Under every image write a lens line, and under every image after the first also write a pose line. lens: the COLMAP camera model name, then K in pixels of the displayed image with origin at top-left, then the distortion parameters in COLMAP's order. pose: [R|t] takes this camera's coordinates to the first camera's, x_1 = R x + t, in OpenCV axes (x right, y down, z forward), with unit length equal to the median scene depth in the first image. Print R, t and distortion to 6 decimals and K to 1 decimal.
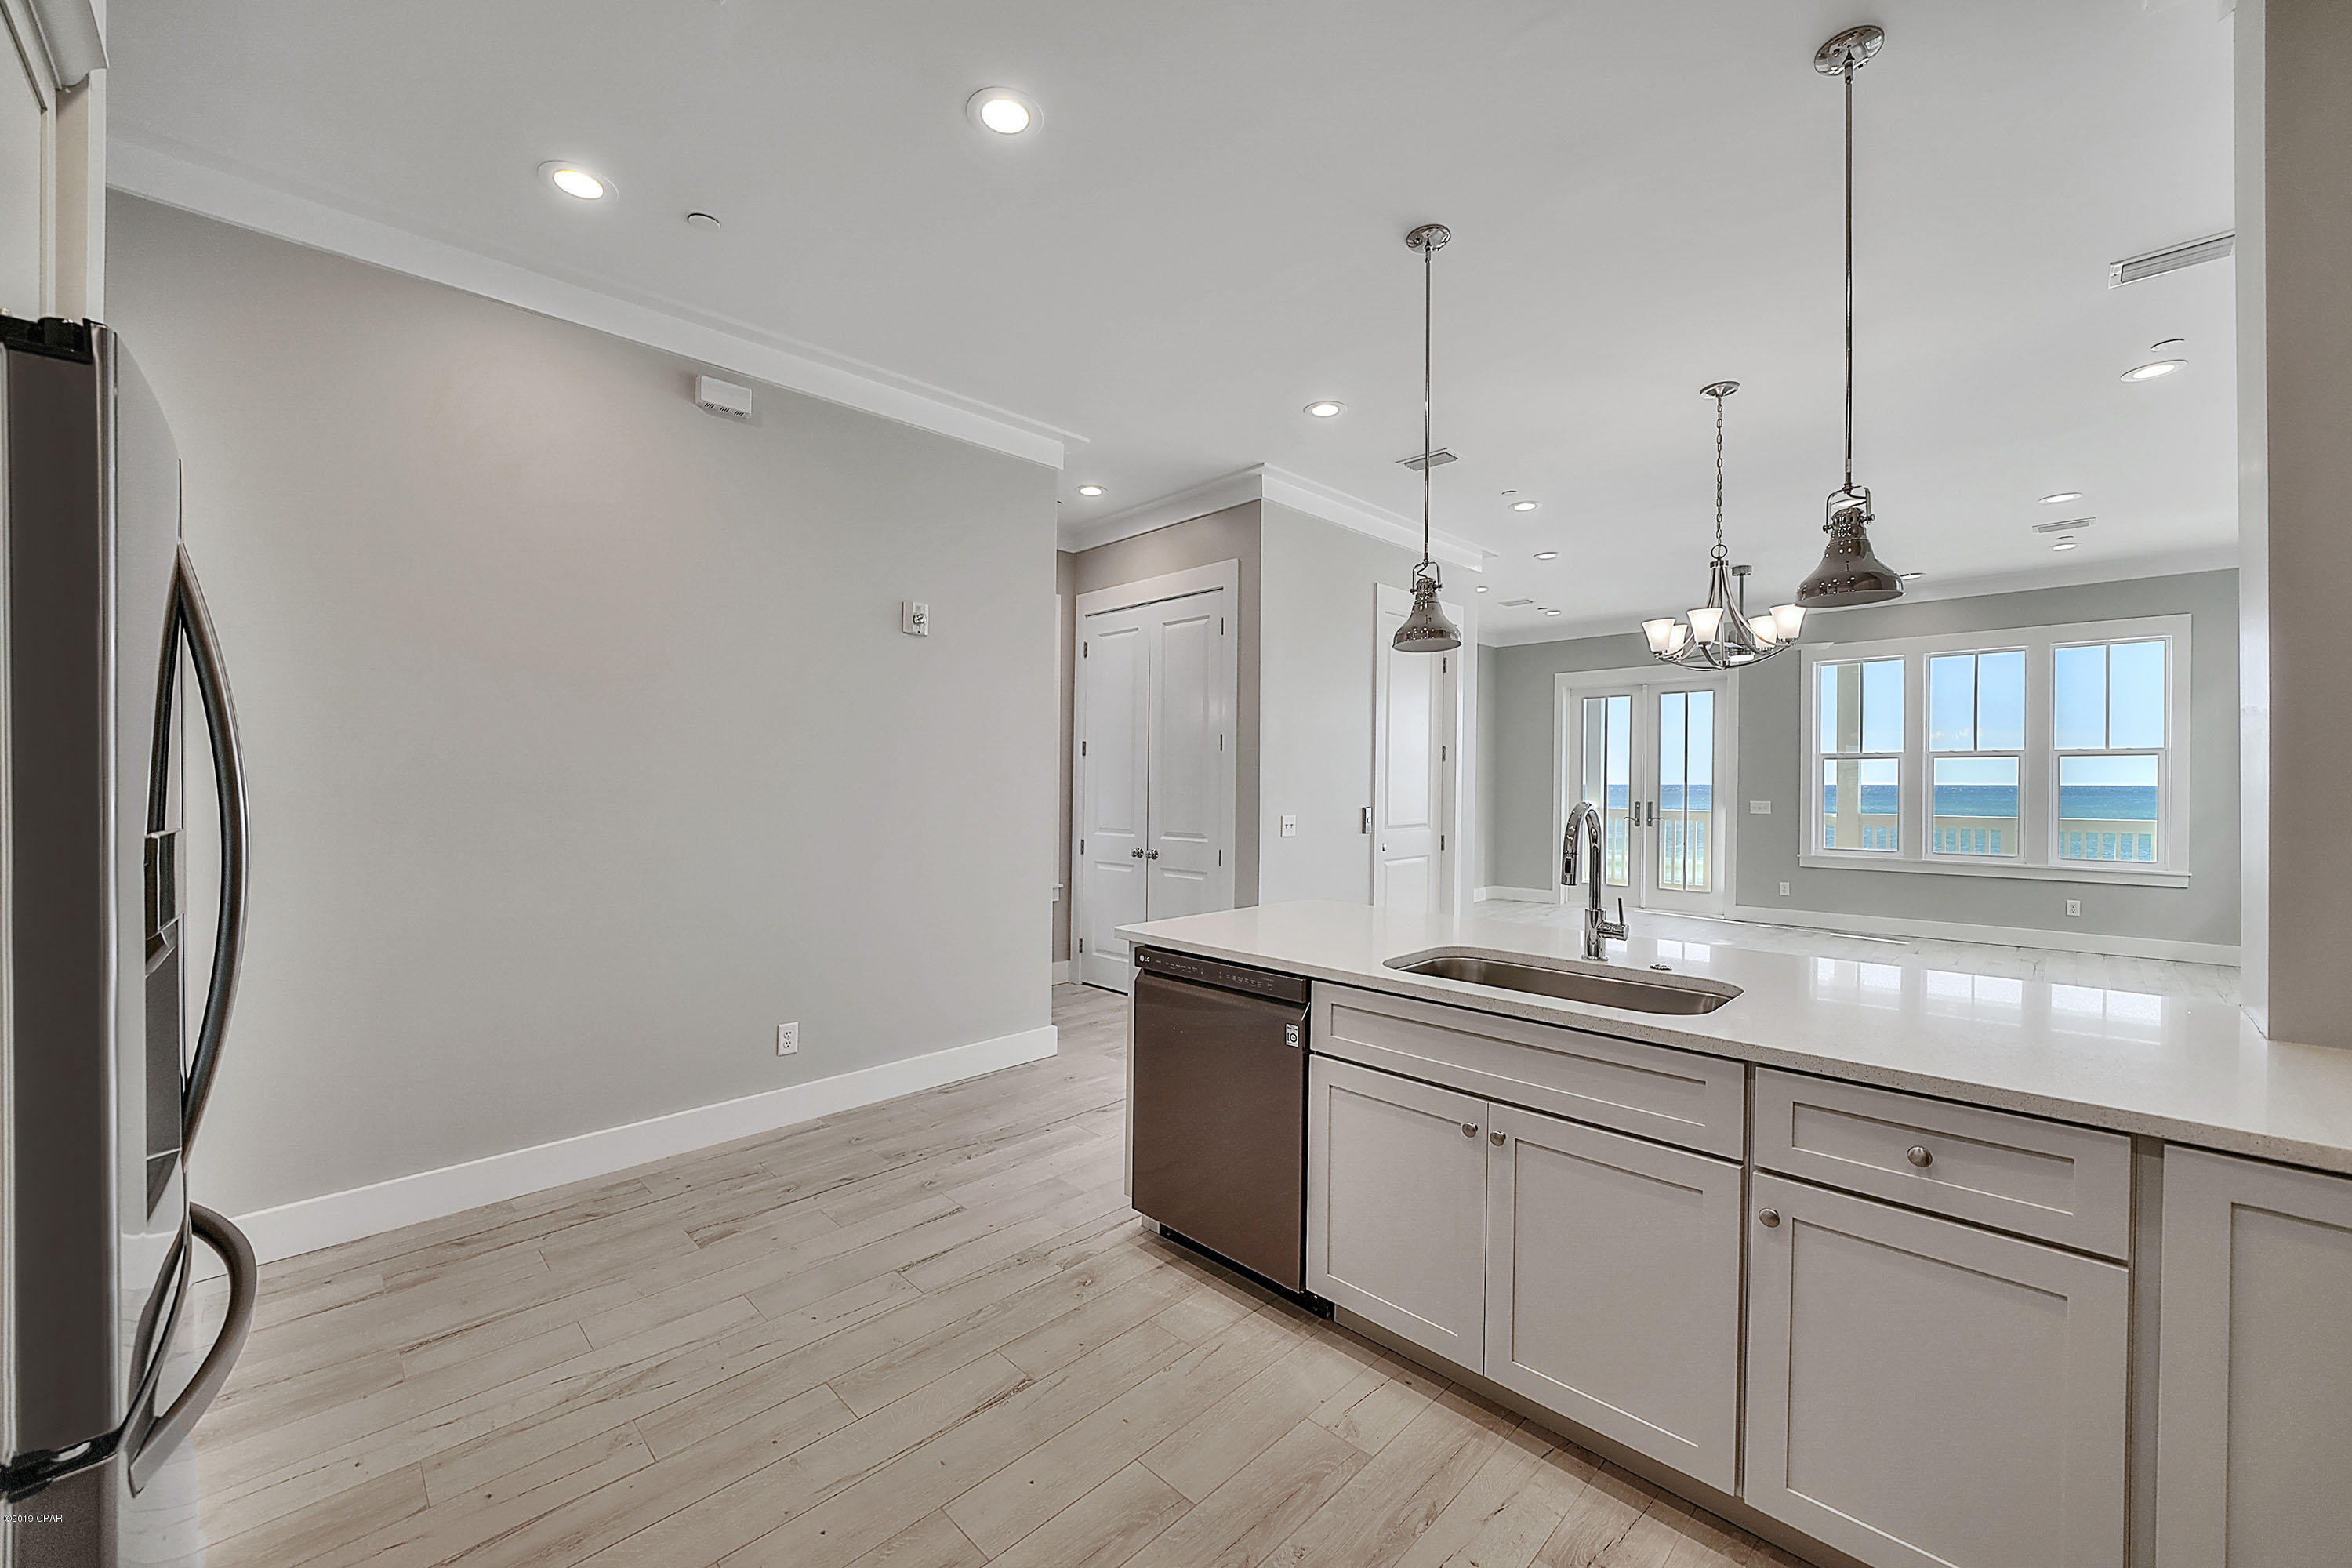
lens RADIAL K [[898.8, 0, 1183.9], [0, 898.8, 784.5], [0, 0, 1]] dist [-0.000981, 0.000302]
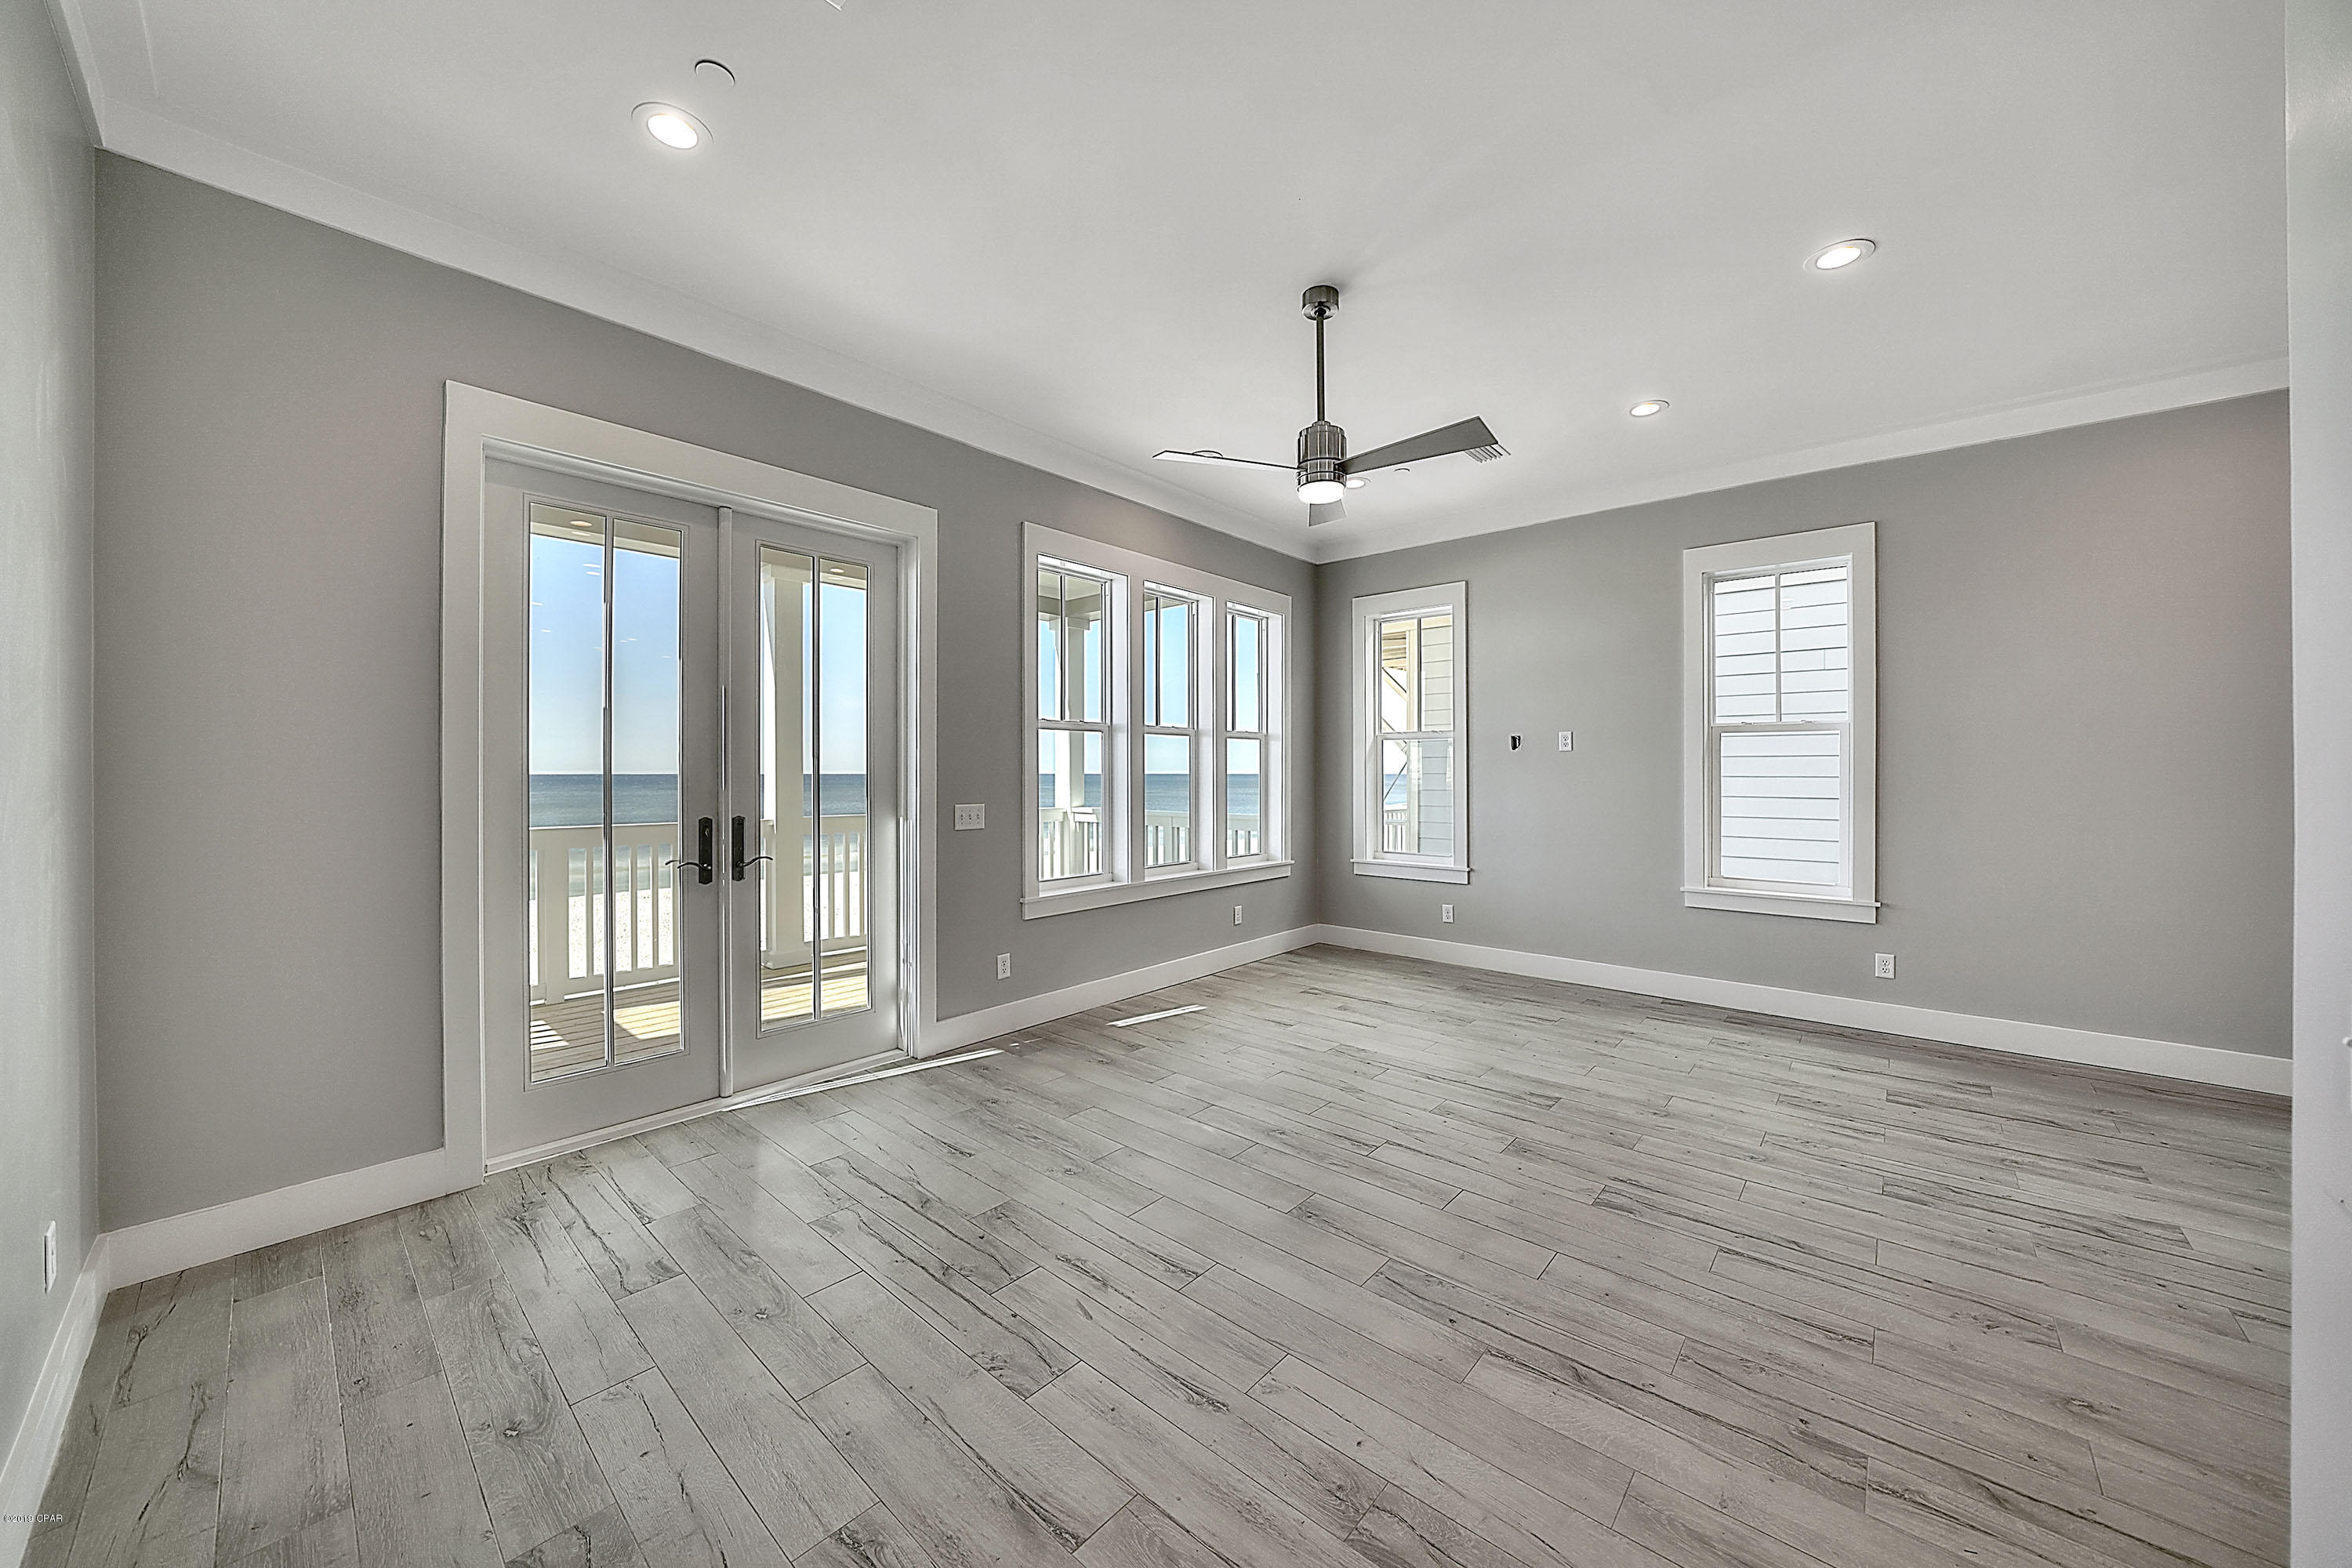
lens RADIAL K [[823.0, 0, 1165.7], [0, 823.0, 776.5], [0, 0, 1]] dist [-0.013433, -0.000001]
pose [[-0.052082, -0.002136, 0.998641, 0.208312], [0.004649, 0.999986, 0.002381, 0.002347], [-0.998632, 0.004767, -0.052072, 1.125824]]
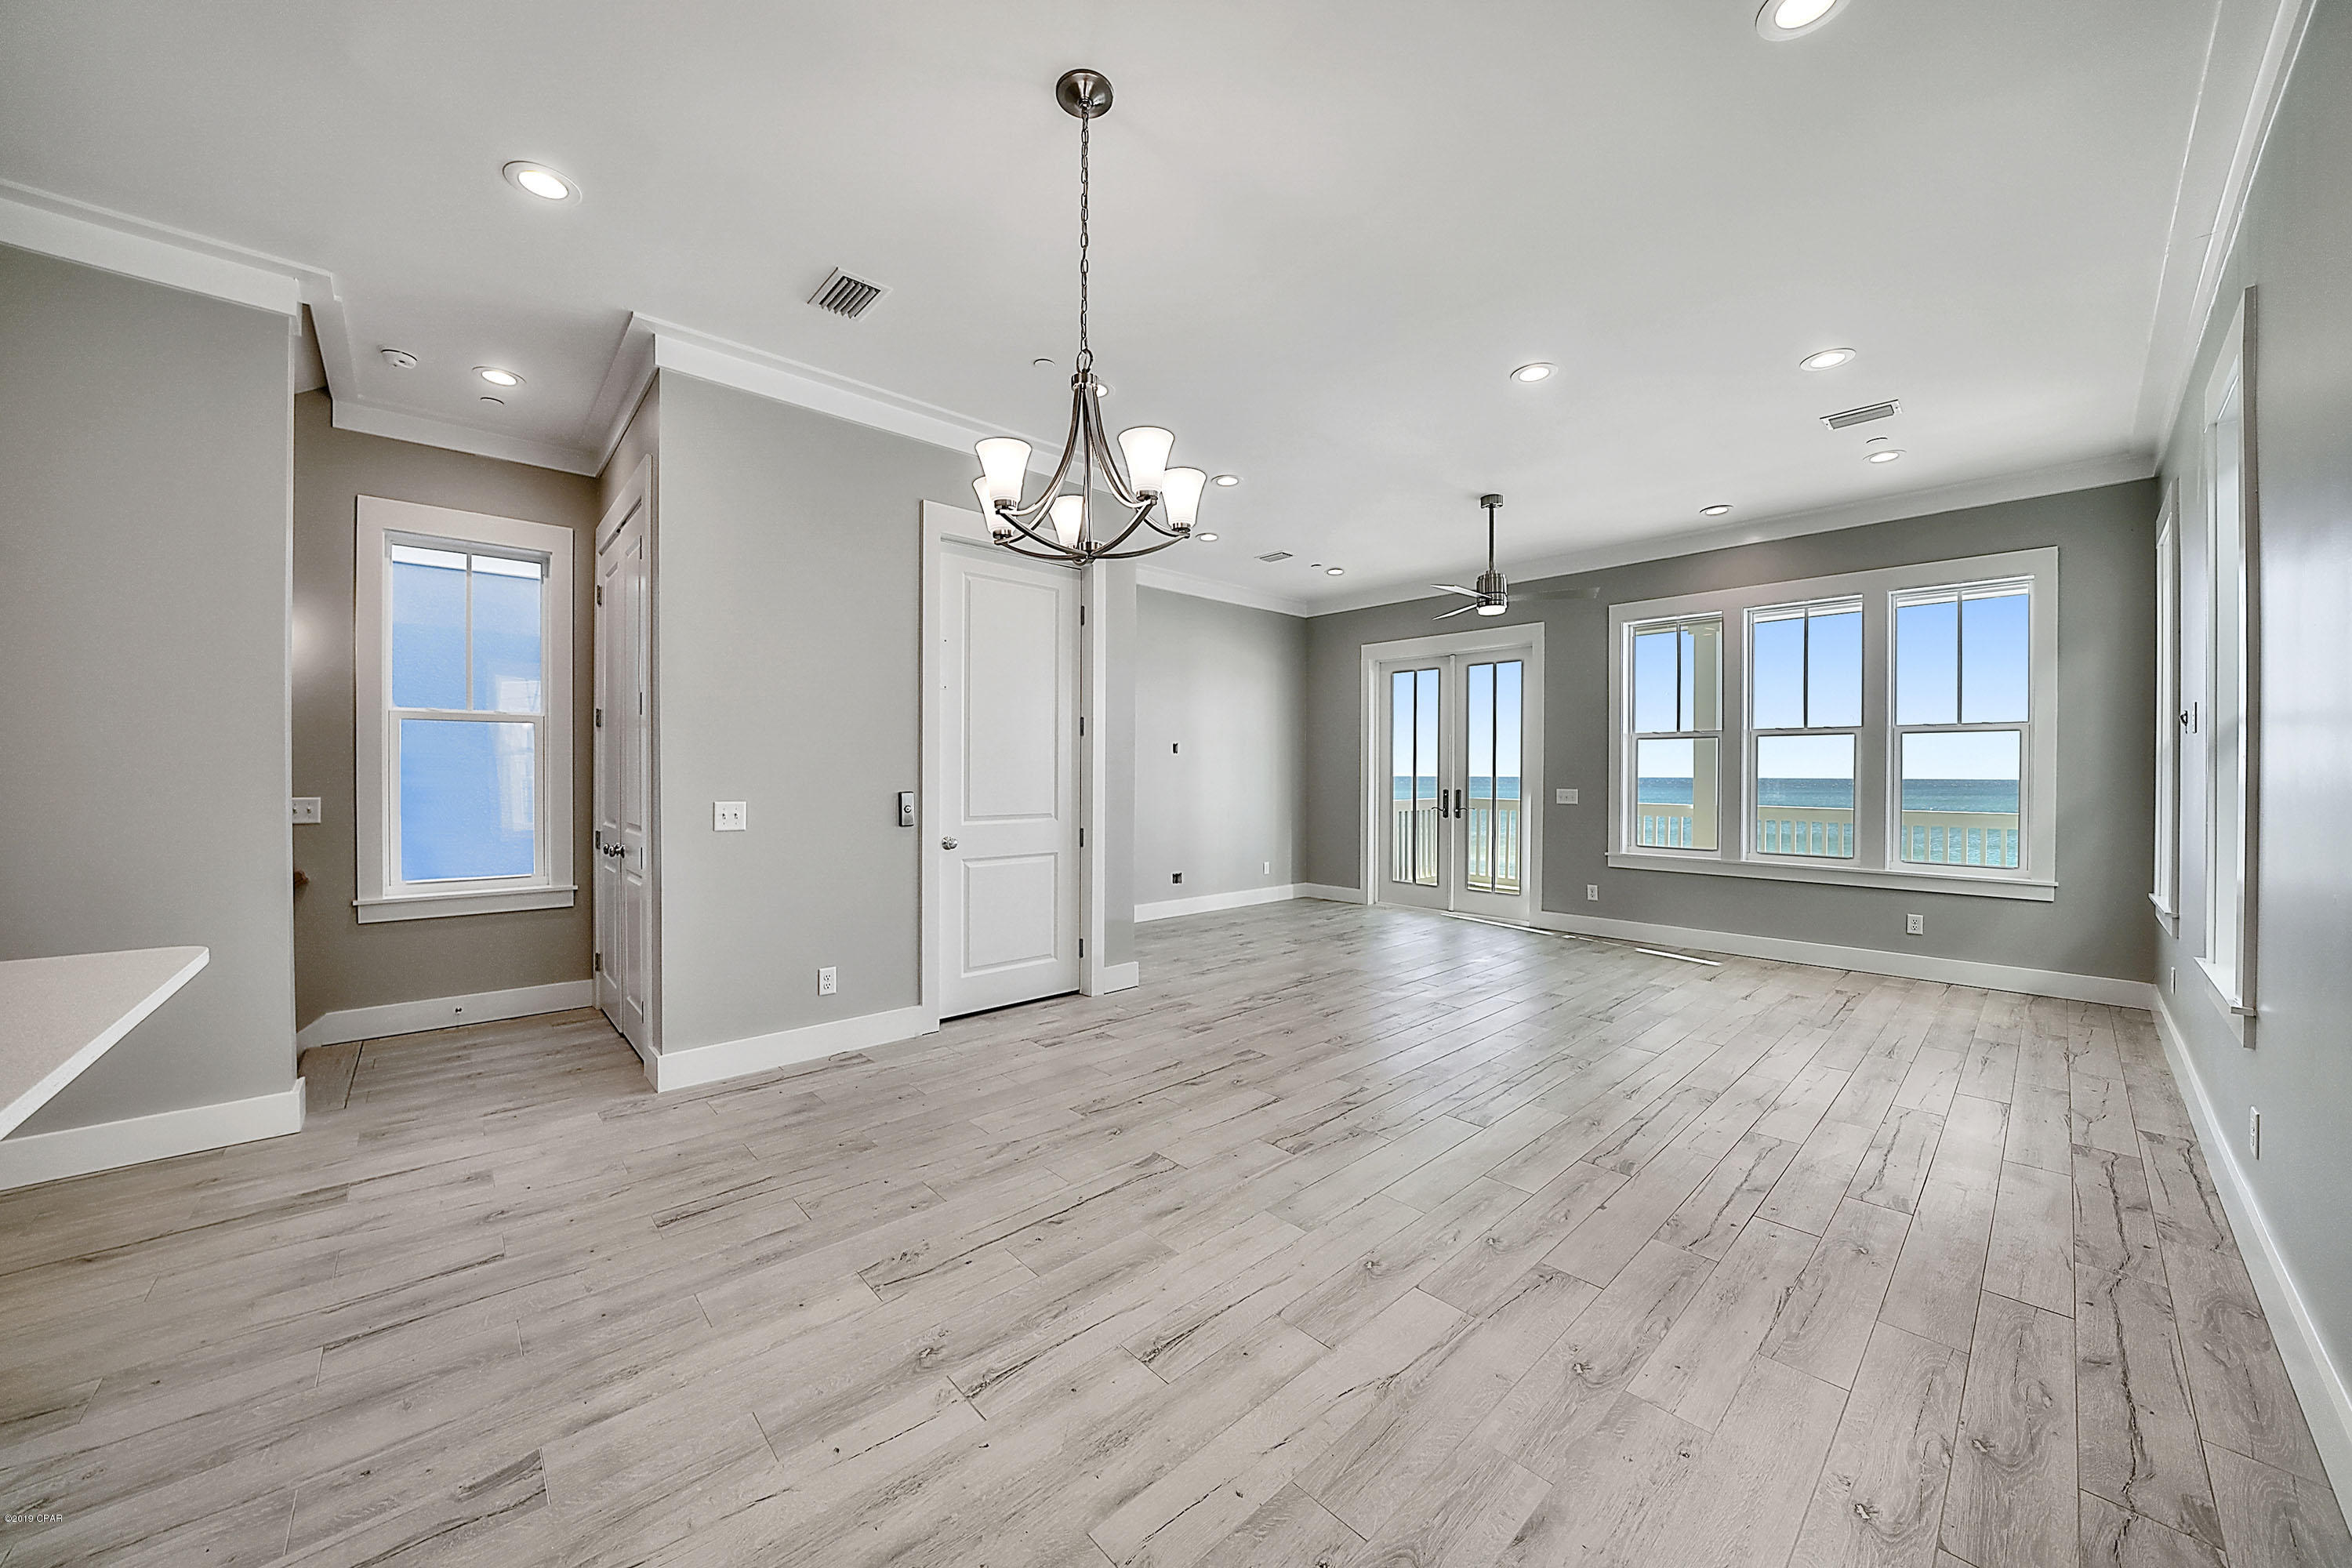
lens RADIAL K [[823.0, 0, 1165.7], [0, 823.0, 776.5], [0, 0, 1]] dist [-0.013433, -0.000001]
pose [[0.998553, 0.002918, -0.053698, 0.374415], [-0.002866, 0.999995, 0.001044, 0.008656], [0.053701, -0.000888, 0.998557, 0.252481]]
